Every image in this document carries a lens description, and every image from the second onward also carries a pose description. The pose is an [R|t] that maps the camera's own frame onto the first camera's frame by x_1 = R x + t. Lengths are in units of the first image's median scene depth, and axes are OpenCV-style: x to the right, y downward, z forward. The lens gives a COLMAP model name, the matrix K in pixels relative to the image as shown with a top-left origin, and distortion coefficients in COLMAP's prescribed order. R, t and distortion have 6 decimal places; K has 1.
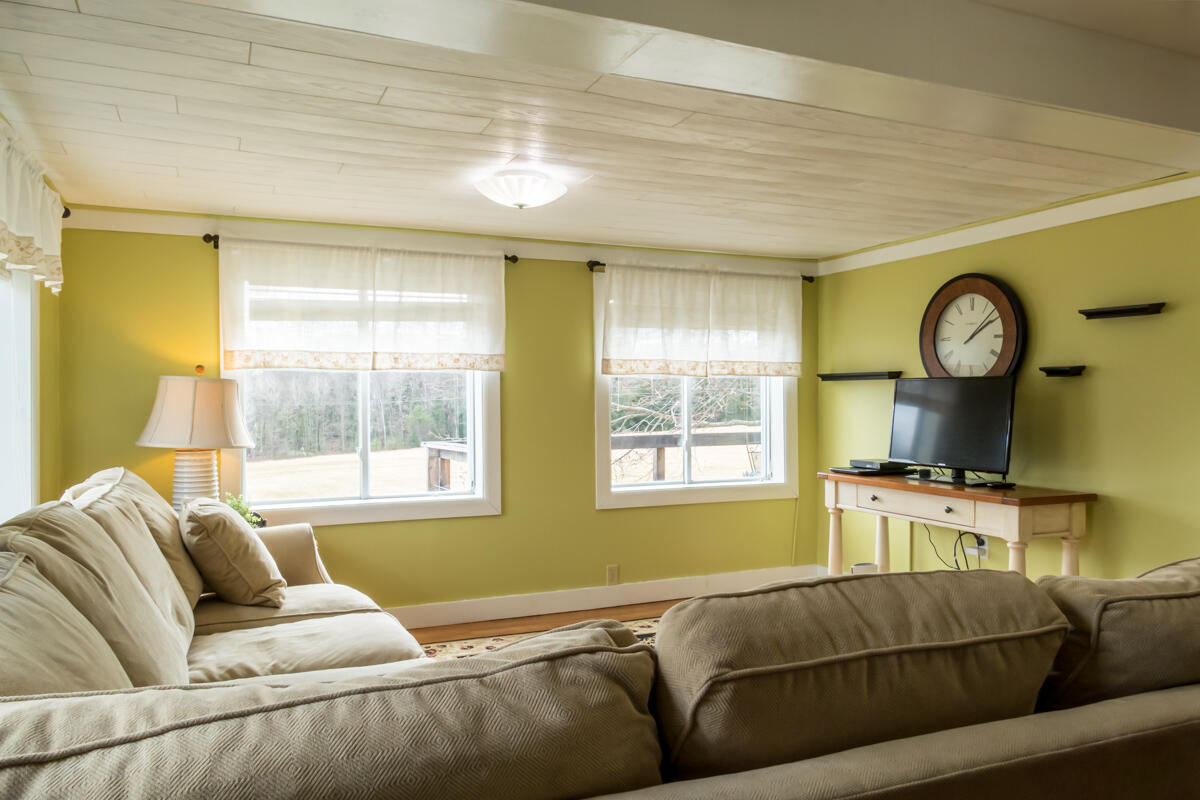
lens RADIAL K [[862.5, 0, 600.0], [0, 862.5, 400.0], [0, 0, 1]] dist [-0.019810, -0.003069]
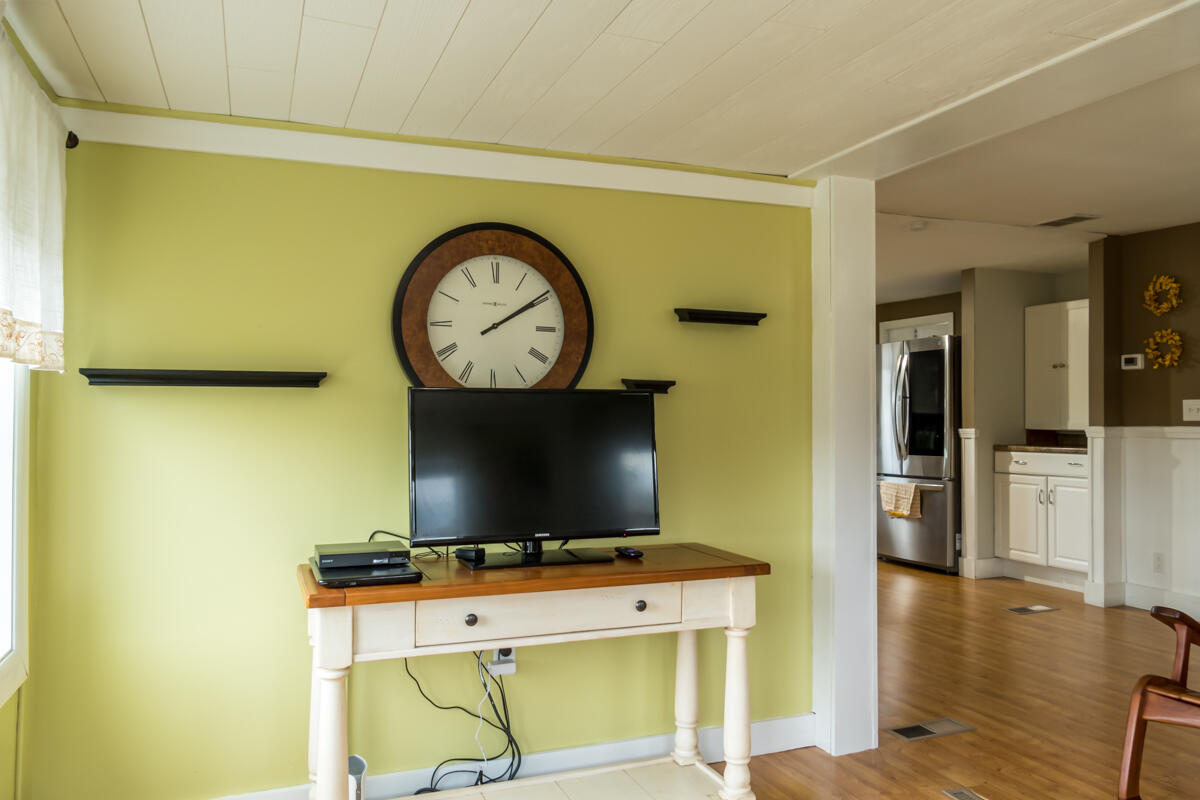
lens RADIAL K [[862.5, 0, 600.0], [0, 862.5, 400.0], [0, 0, 1]] dist [-0.019810, -0.003069]
pose [[0.034806, 0.013491, 0.999303, -0.195241], [0.000236, 0.999909, -0.013507, -0.010216], [-0.999394, 0.000706, 0.034800, 0.915590]]
